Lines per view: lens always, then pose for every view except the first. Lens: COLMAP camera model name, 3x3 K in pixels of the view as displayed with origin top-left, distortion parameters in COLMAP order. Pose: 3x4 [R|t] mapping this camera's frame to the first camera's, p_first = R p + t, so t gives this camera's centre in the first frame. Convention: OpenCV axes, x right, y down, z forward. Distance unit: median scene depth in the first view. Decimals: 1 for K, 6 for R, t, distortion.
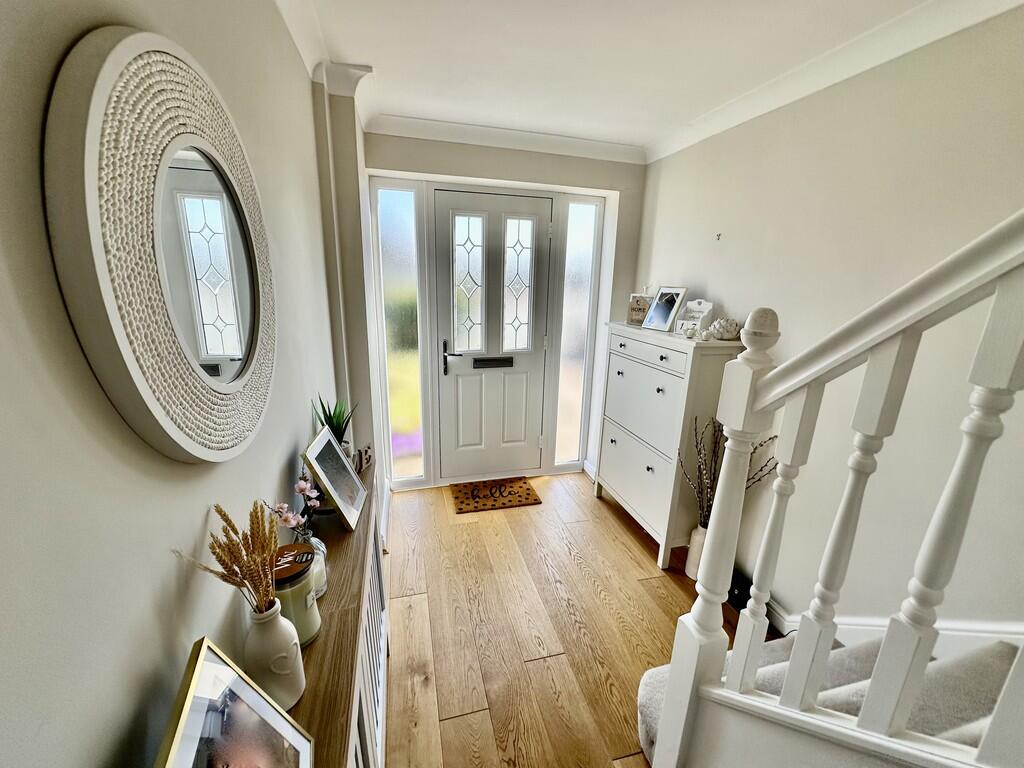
lens RADIAL K [[407.8, 0, 509.6], [0, 407.8, 386.1], [0, 0, 1]] dist [-0.003286, 0.000702]
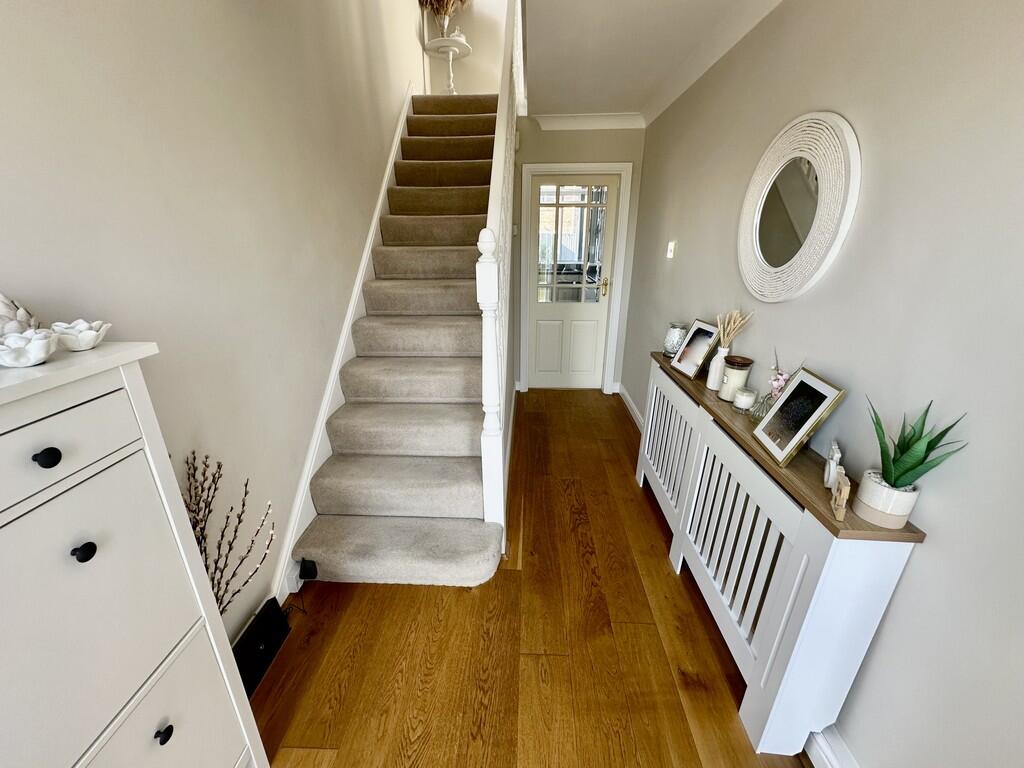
lens RADIAL K [[407.8, 0, 509.3], [0, 407.8, 384.2], [0, 0, 1]] dist [-0.003286, 0.000702]
pose [[-0.951537, -0.132973, 0.277301, -0.008943], [0.055729, 0.812206, 0.580703, -0.325553], [-0.302444, 0.568014, -0.765433, 1.335789]]
